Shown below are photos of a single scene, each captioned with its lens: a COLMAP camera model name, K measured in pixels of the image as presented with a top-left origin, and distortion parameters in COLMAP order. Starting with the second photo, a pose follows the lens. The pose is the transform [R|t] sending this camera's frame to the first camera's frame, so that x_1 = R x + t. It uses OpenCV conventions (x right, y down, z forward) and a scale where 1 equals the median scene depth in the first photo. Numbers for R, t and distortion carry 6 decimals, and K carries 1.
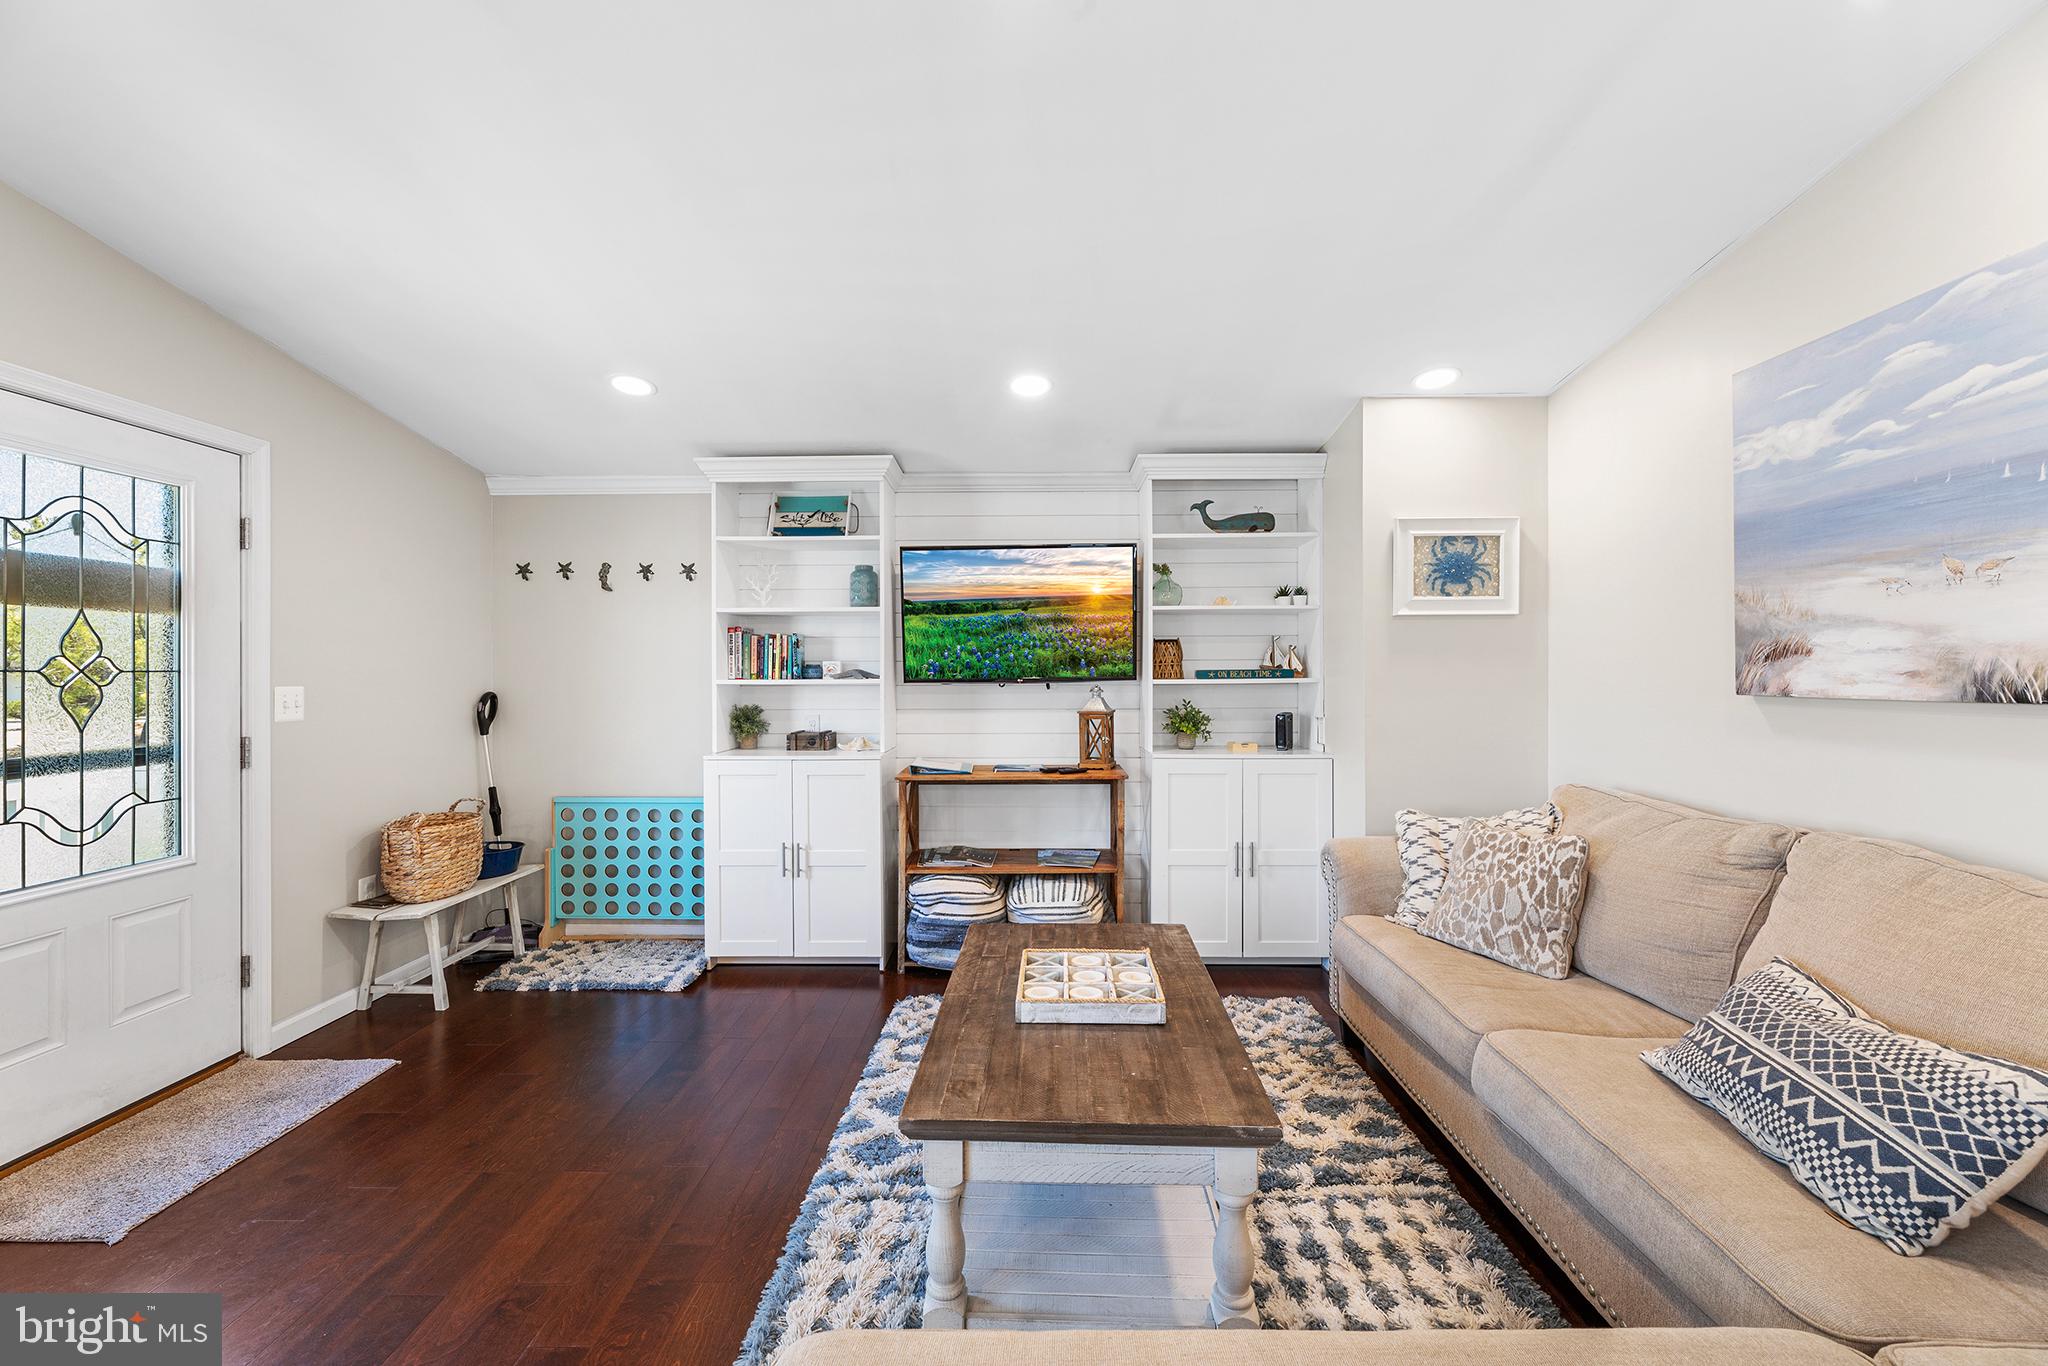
lens RADIAL K [[824.6, 0, 1020.7], [0, 824.6, 673.7], [0, 0, 1]] dist [-0.001400, -0.000066]
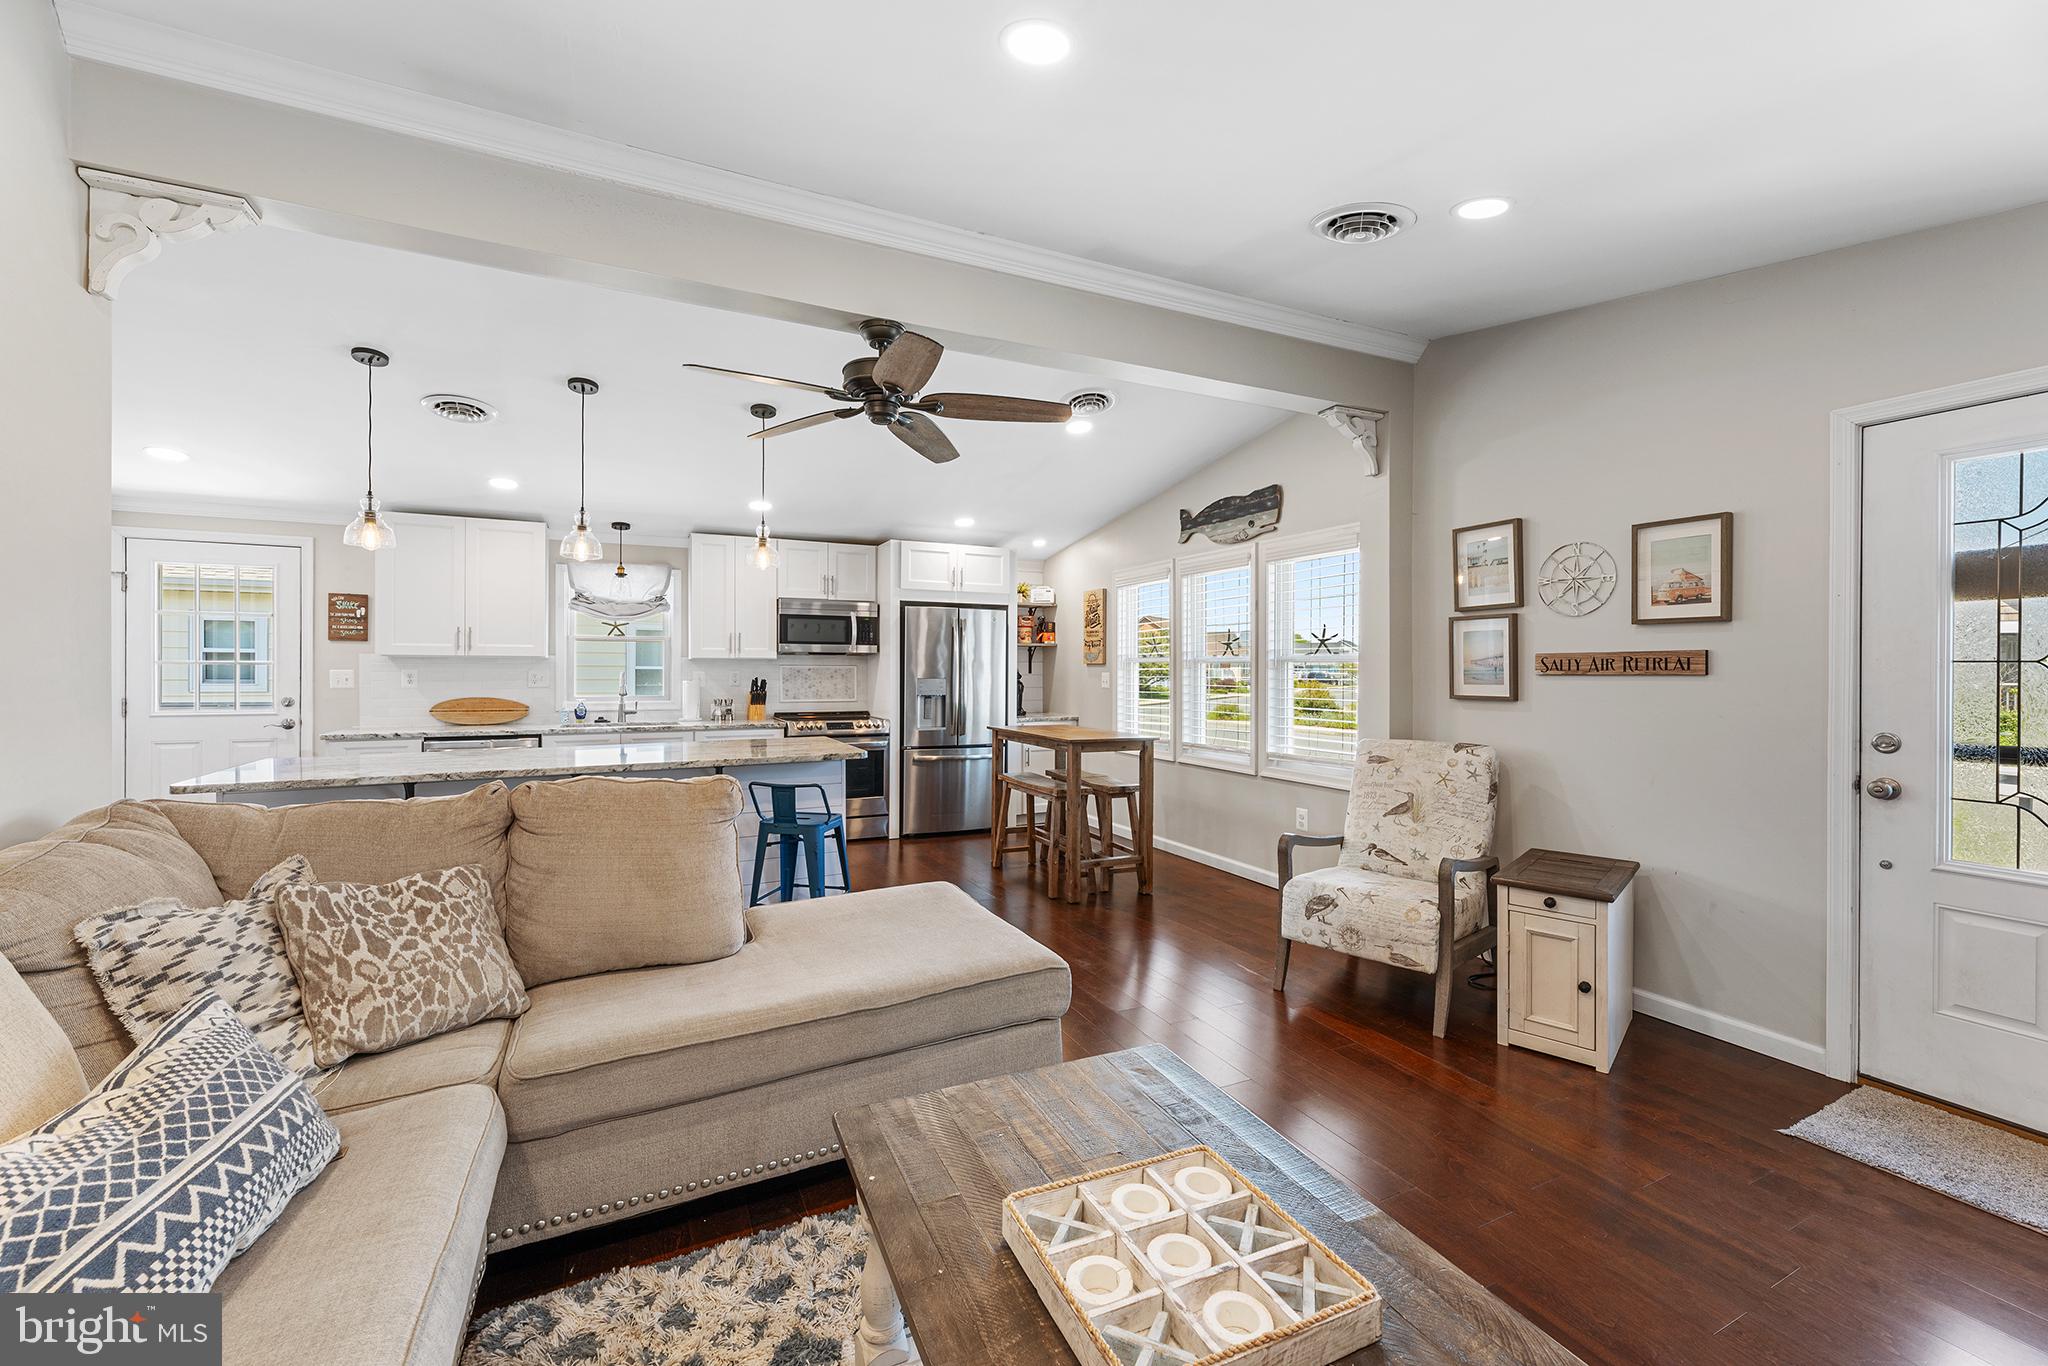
lens RADIAL K [[822.7, 0, 1019.1], [0, 822.7, 665.3], [0, 0, 1]] dist [0.002446, 0.000169]
pose [[-0.895156, -0.002728, -0.445745, 0.235317], [-0.001420, 0.999994, -0.003267, 0.004137], [0.445751, -0.002292, -0.895154, 0.831269]]
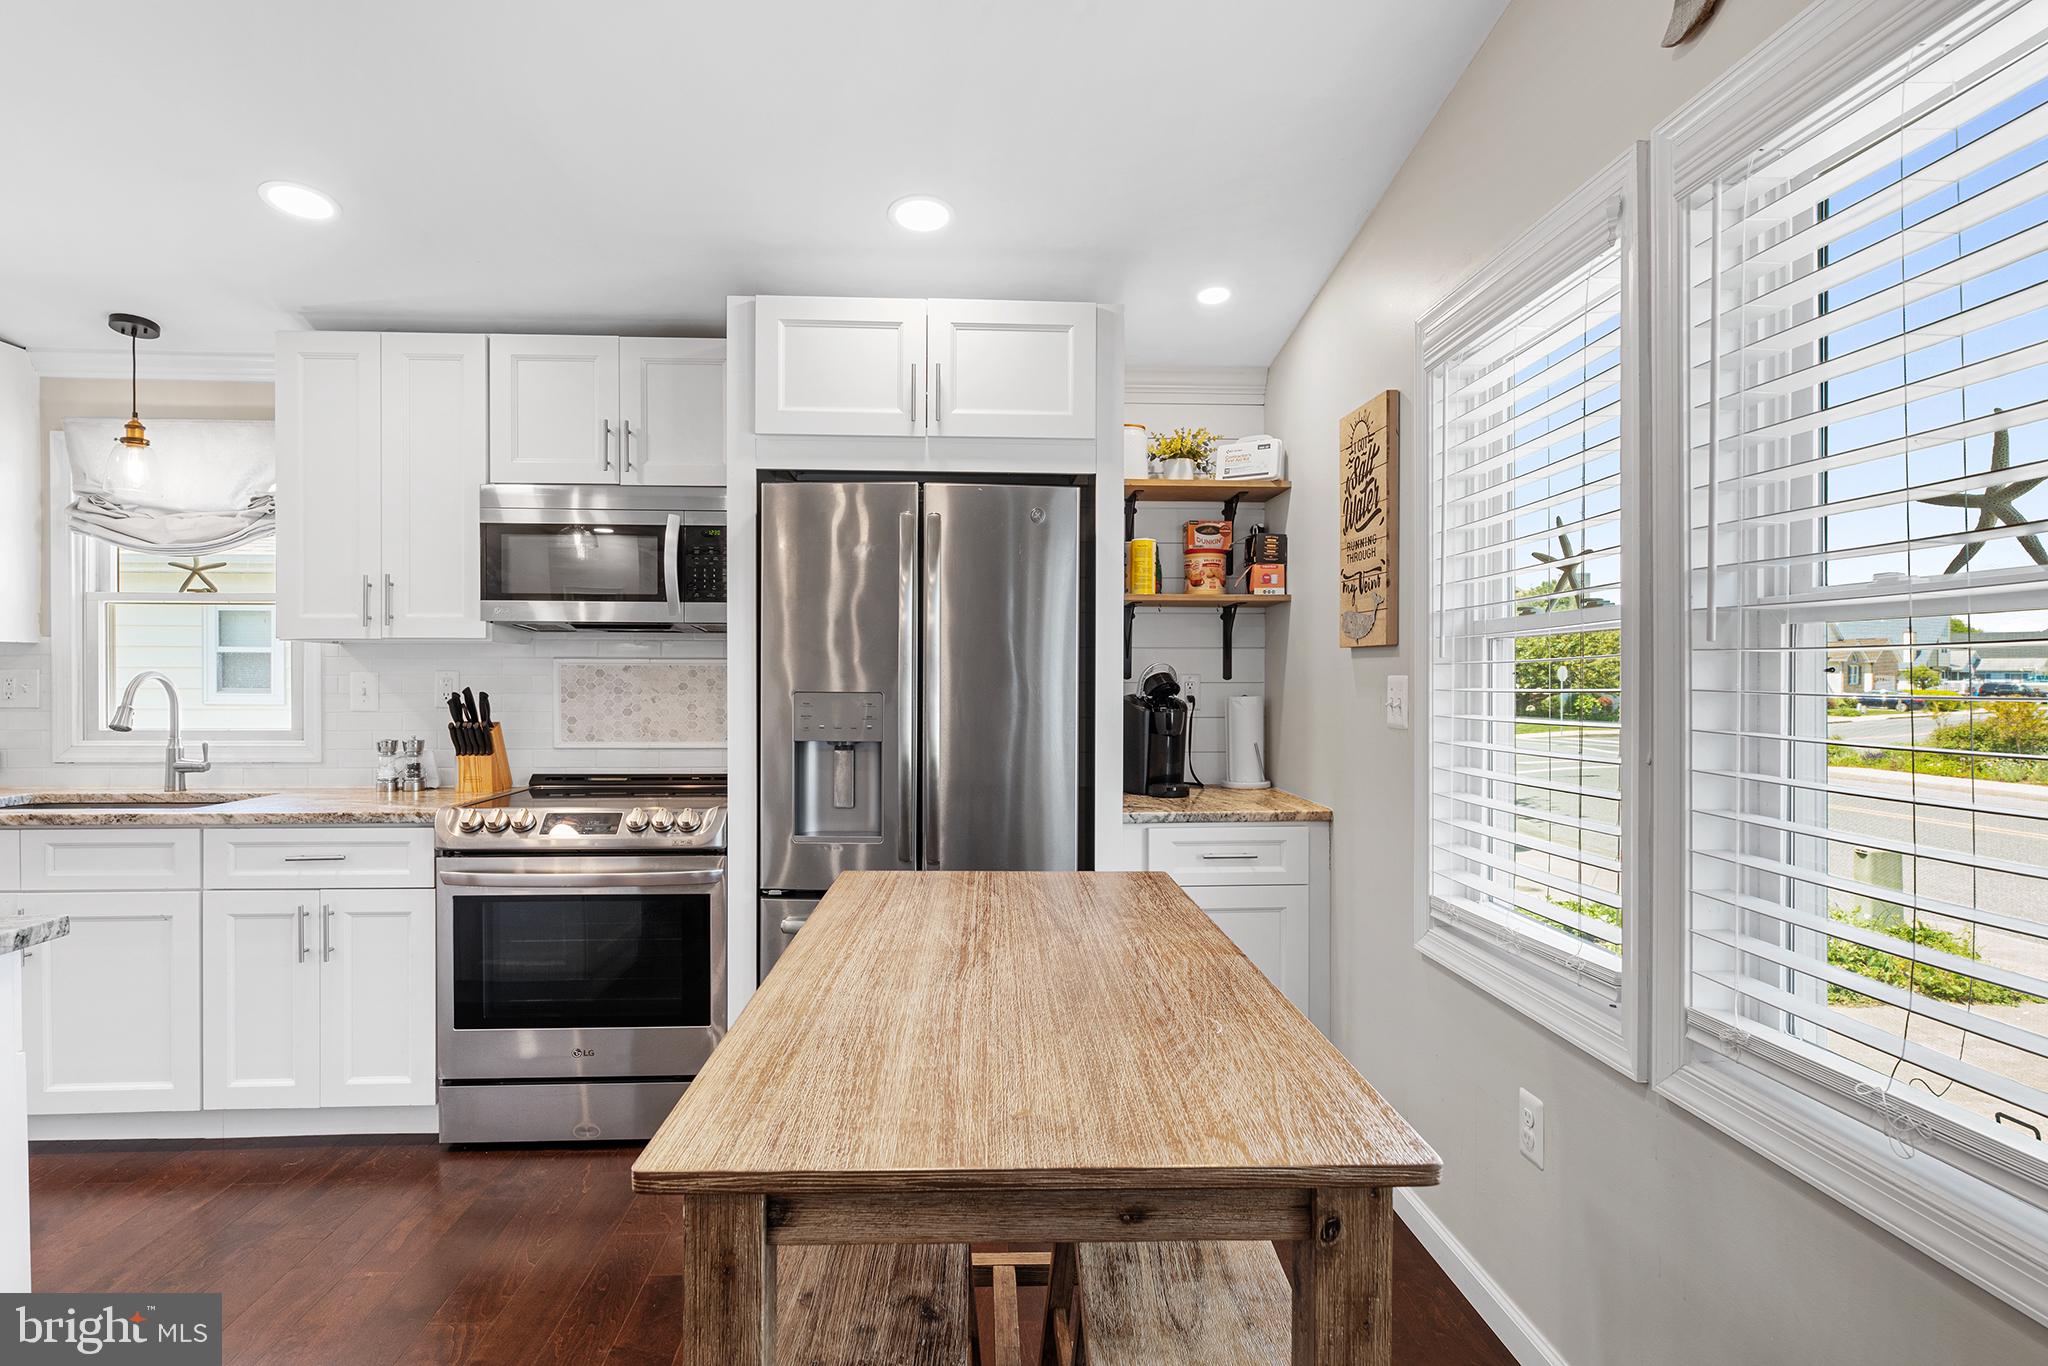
lens RADIAL K [[1070.7, 0, 1020.7], [0, 1070.7, 686.0], [0, 0, 1]] dist [-0.001802, -0.000087]
pose [[-0.997686, -0.000052, -0.067987, -0.455778], [-0.000759, 0.999946, 0.010371, 0.013580], [0.067983, 0.010399, -0.997632, -0.036130]]
